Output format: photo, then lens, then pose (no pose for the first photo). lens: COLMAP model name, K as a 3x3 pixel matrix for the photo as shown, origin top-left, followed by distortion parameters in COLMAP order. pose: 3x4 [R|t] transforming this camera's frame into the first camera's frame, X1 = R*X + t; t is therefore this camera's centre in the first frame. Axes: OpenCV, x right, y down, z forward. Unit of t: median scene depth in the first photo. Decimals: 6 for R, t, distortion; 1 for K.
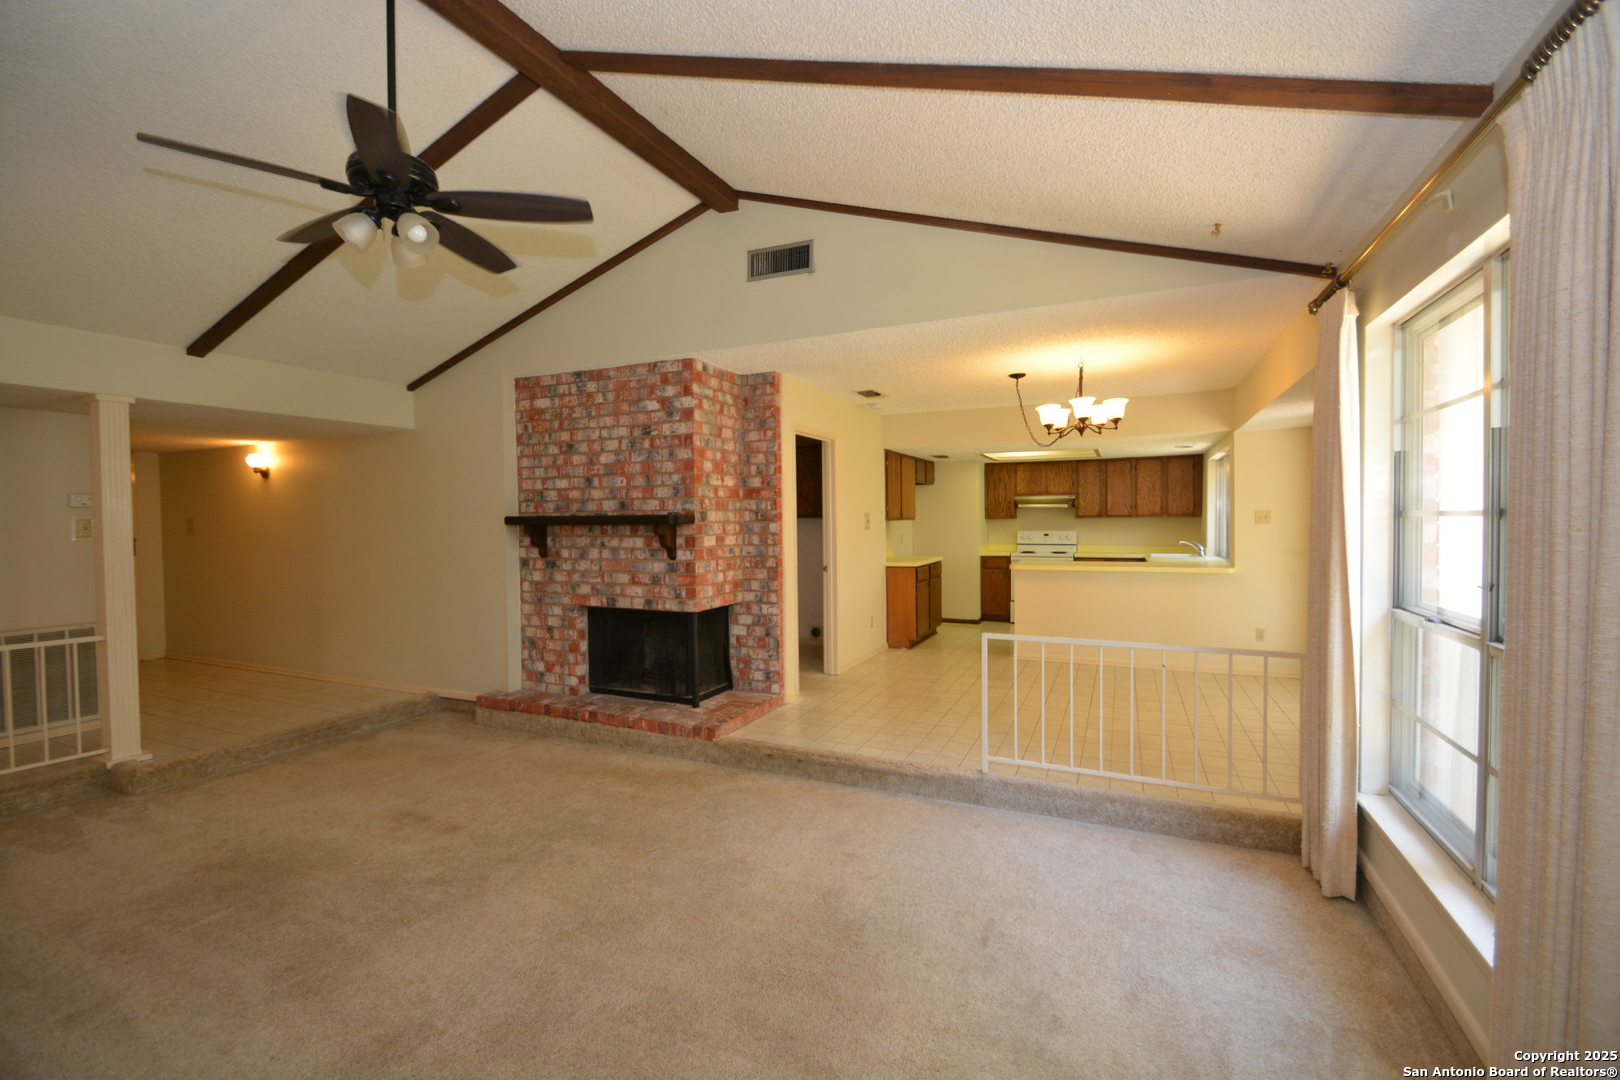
lens RADIAL K [[706.7, 0, 799.4], [0, 706.7, 535.7], [0, 0, 1]] dist [0.013213, -0.015191]
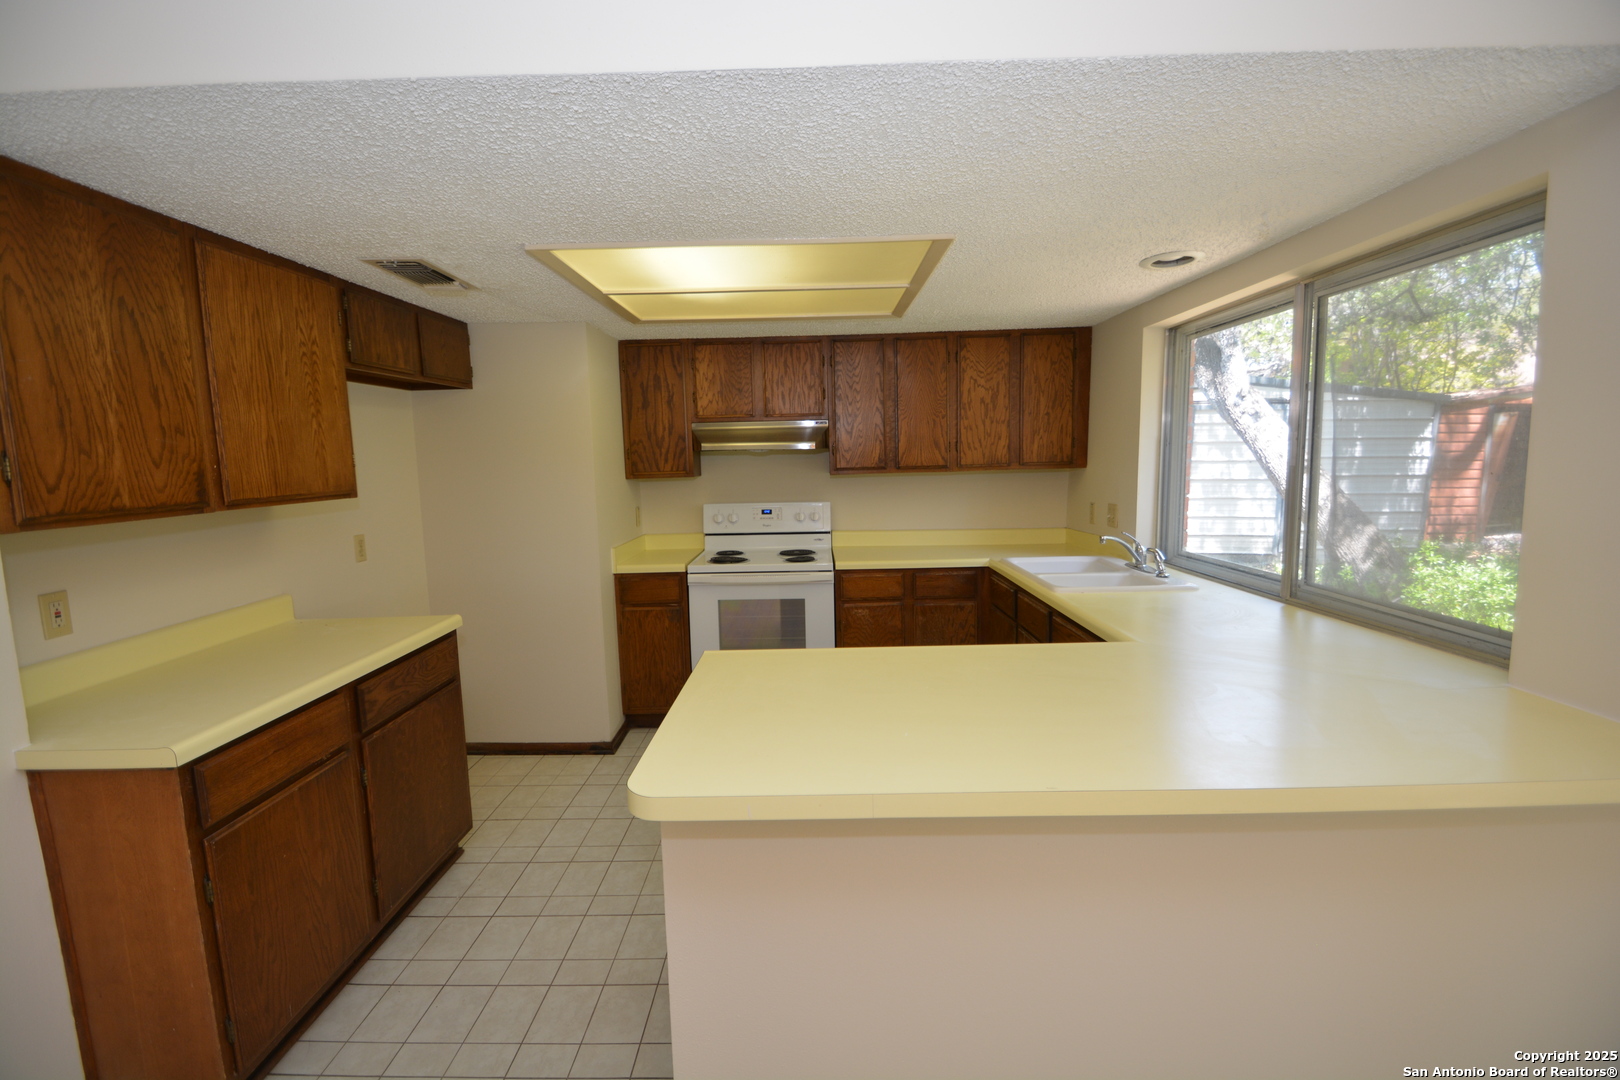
lens RADIAL K [[706.7, 0, 799.4], [0, 706.7, 535.7], [0, 0, 1]] dist [0.013213, -0.015191]
pose [[0.916125, -0.058867, 0.396546, 0.357459], [0.025375, 0.995692, 0.089187, -0.047095], [-0.400088, -0.071644, 0.913672, 1.095038]]
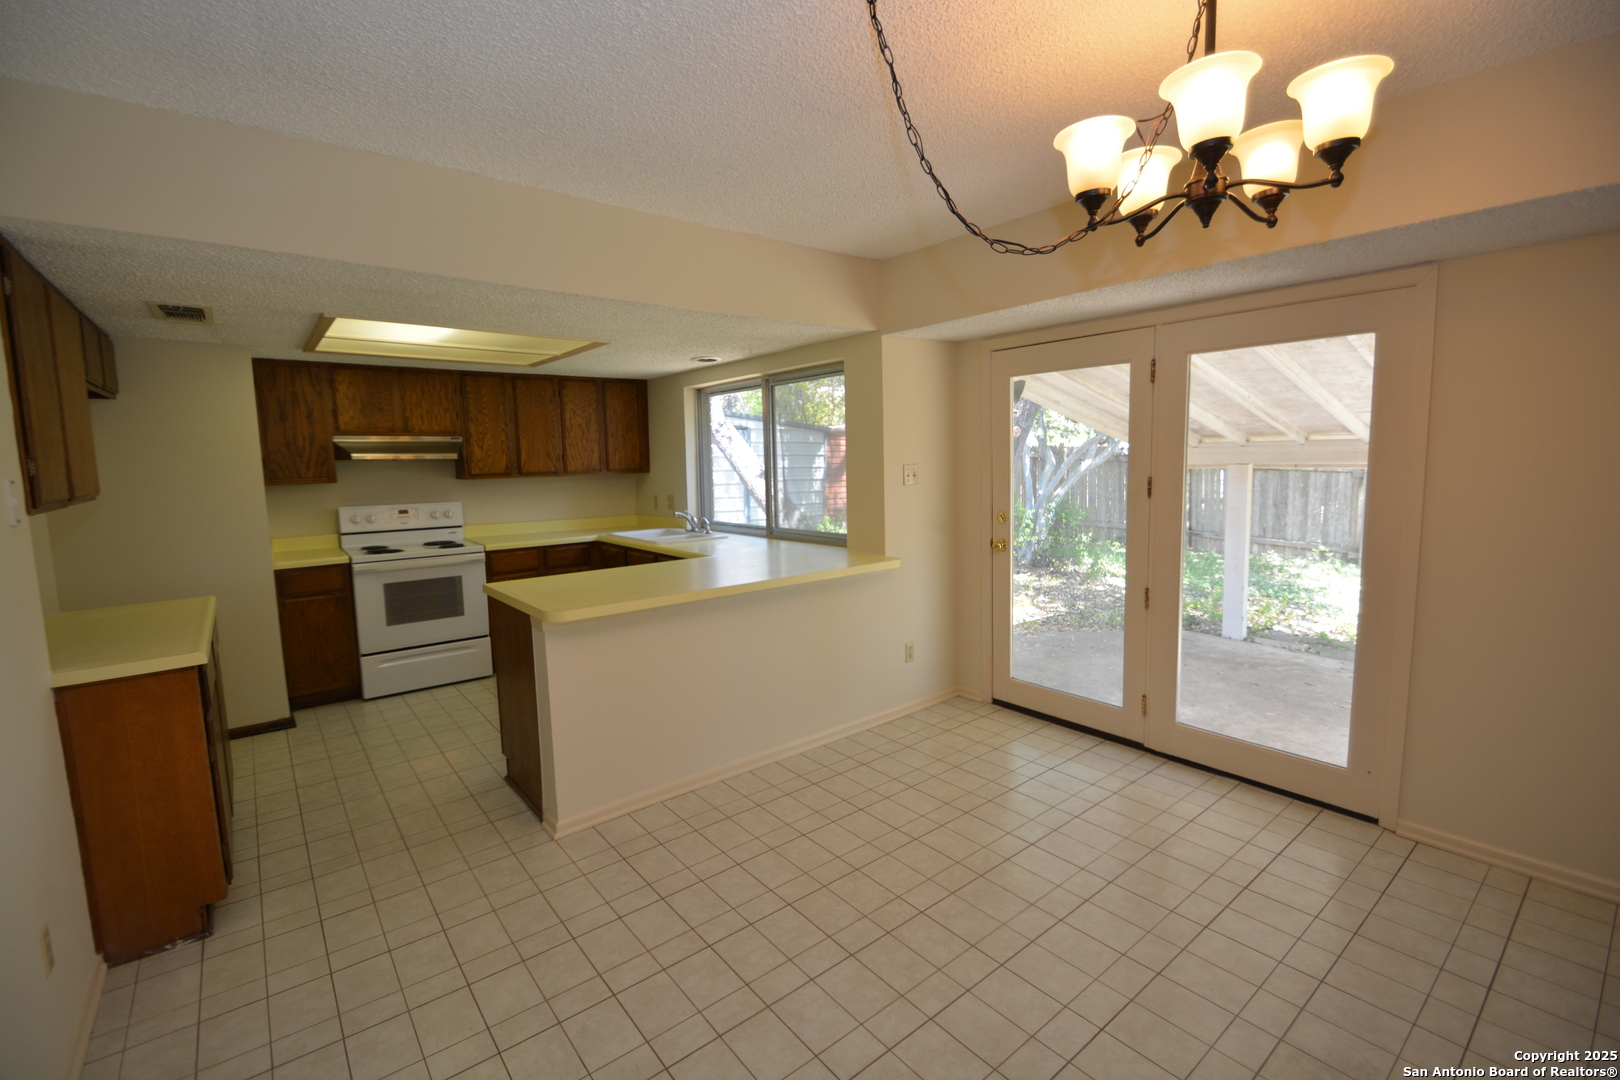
lens RADIAL K [[706.7, 0, 799.4], [0, 706.7, 535.7], [0, 0, 1]] dist [0.013213, -0.015191]
pose [[0.454411, -0.099381, 0.885231, 0.031045], [0.036003, 0.994994, 0.093222, -0.040814], [-0.890064, -0.010490, 0.455714, 0.932667]]
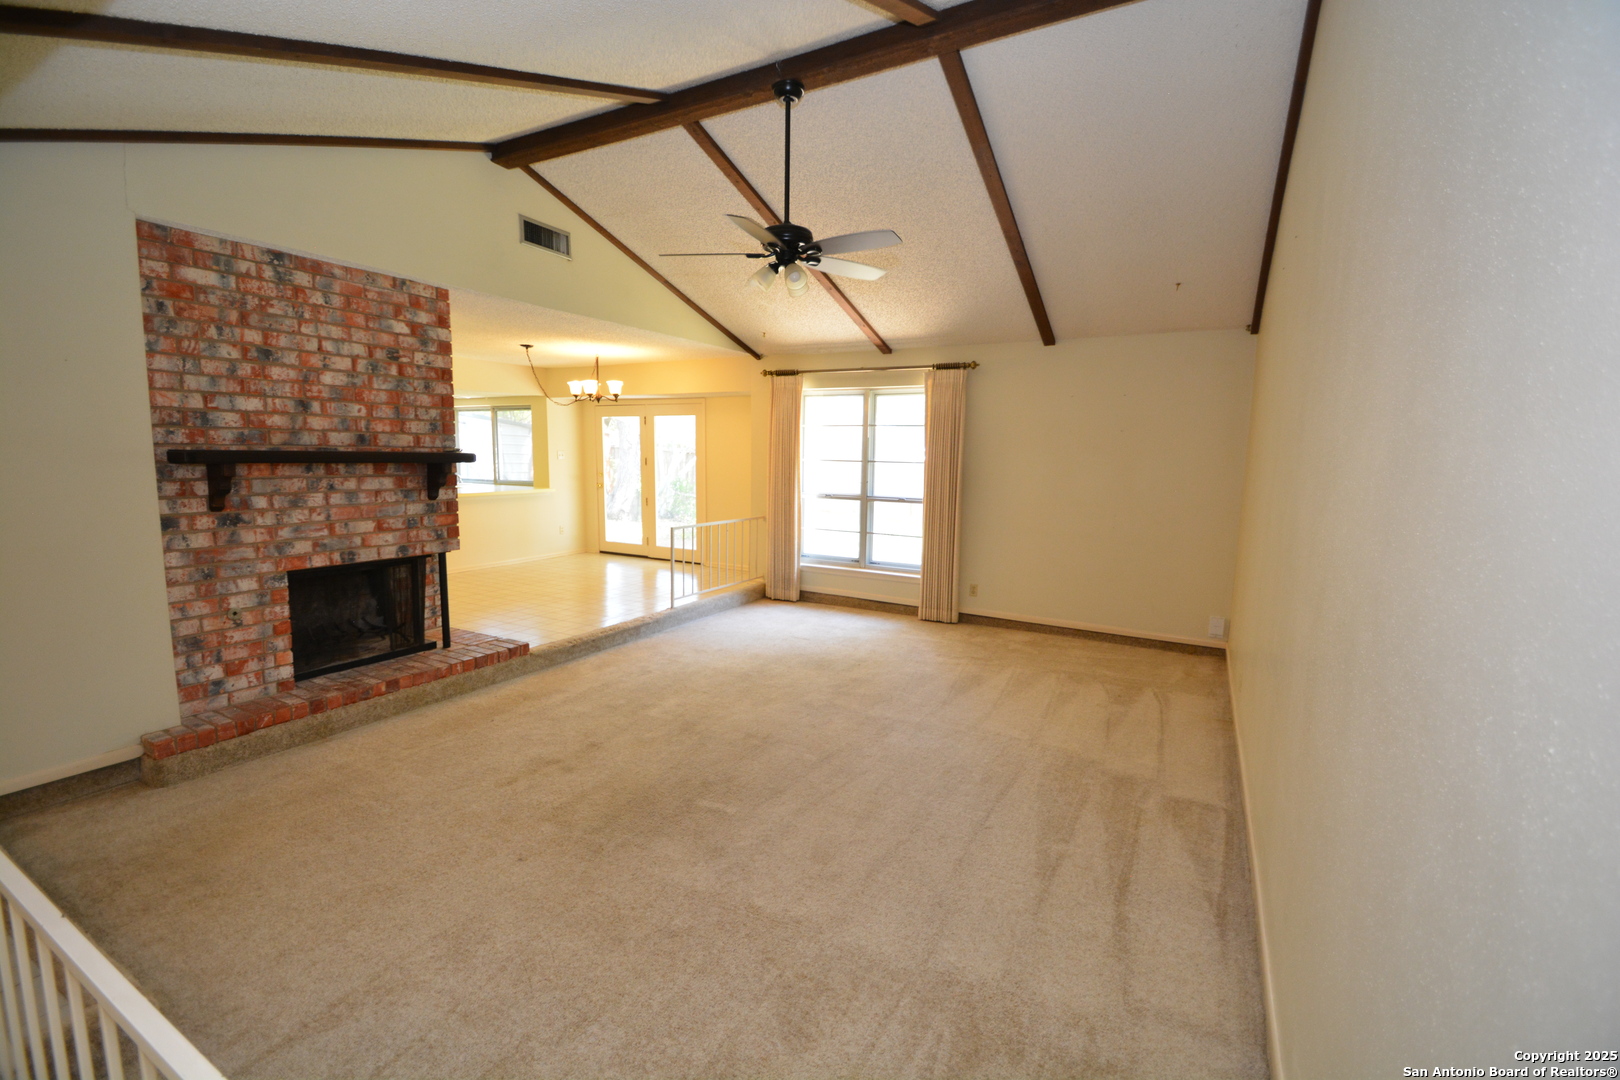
lens RADIAL K [[706.7, 0, 799.4], [0, 706.7, 535.7], [0, 0, 1]] dist [0.013213, -0.015191]
pose [[0.082035, -0.108198, 0.990739, -1.024067], [0.001639, 0.994103, 0.108429, -0.019162], [-0.996628, -0.007271, 0.081729, 0.405483]]
